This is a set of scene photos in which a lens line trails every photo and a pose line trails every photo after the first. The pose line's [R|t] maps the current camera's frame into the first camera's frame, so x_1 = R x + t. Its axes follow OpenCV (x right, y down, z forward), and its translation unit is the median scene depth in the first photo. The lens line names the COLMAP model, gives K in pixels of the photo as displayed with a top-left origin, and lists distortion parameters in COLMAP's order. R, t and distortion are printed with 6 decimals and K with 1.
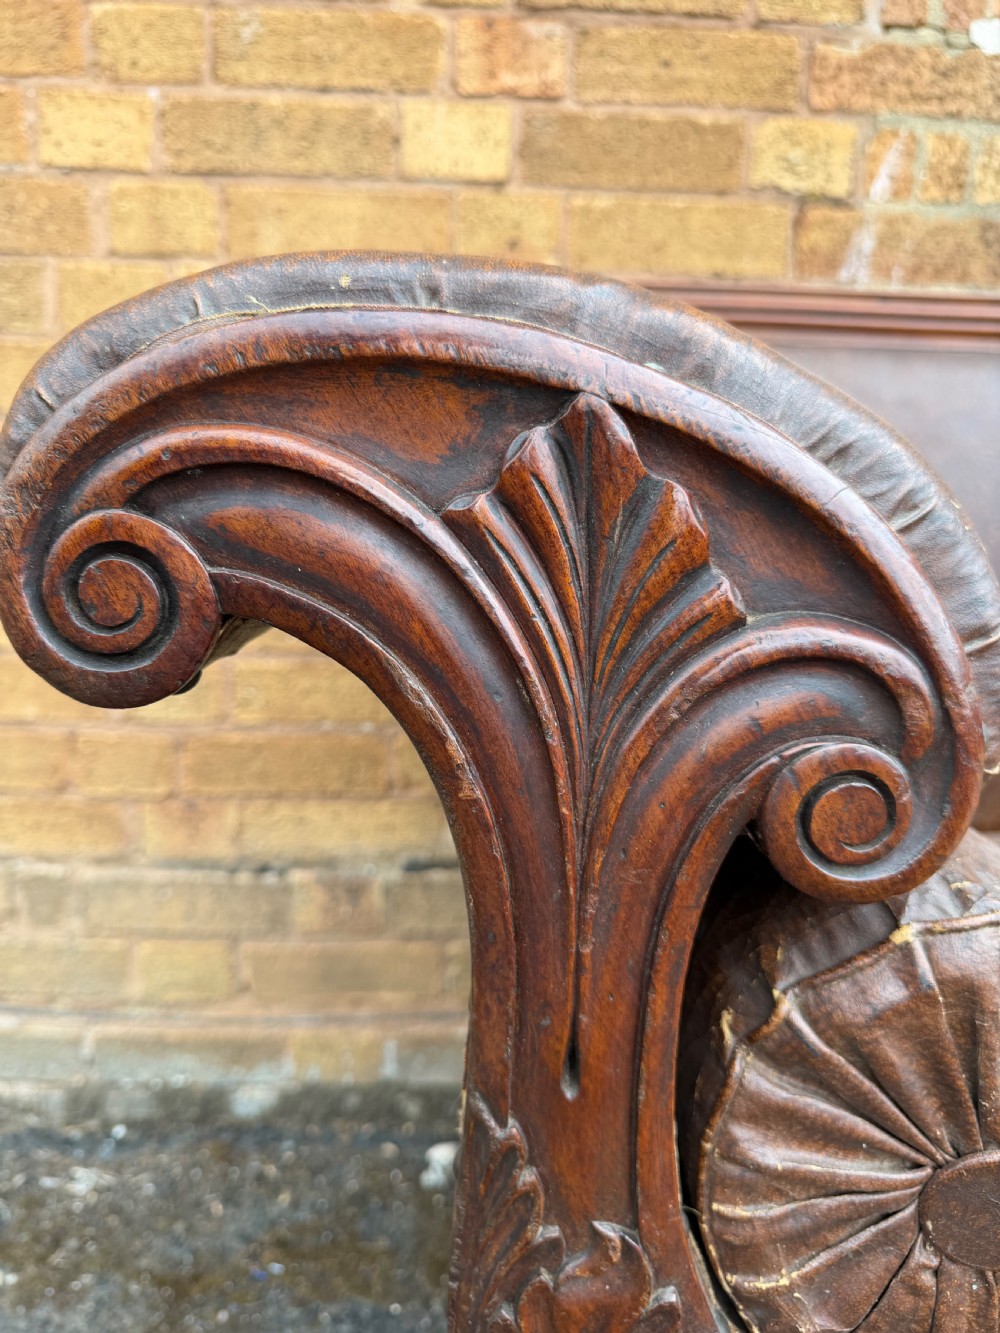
lens RADIAL K [[988.4, 0, 489.3], [0, 988.4, 667.2], [0, 0, 1]] dist [-0.002353, -0.029681]
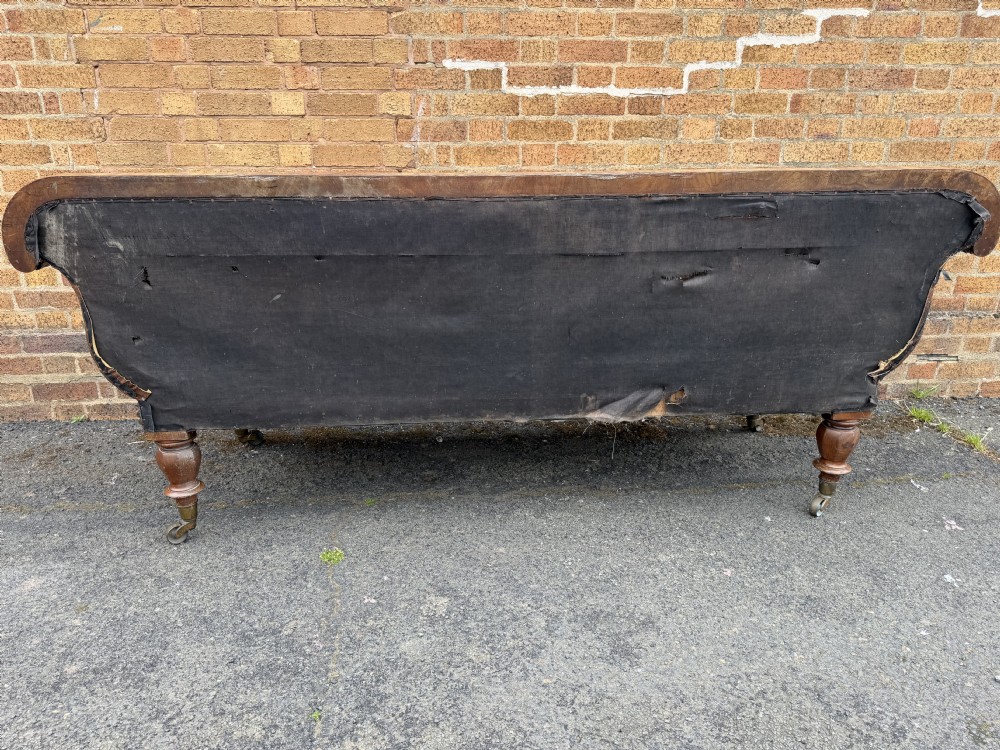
lens RADIAL K [[719.1, 0, 498.8], [0, 719.1, 382.9], [0, 0, 1]] dist [0.020895, -0.020890]
pose [[0.999438, -0.032218, 0.009263, 0.648858], [0.030692, 0.990546, 0.133700, 0.100103], [-0.013483, -0.133341, 0.990979, -1.610681]]
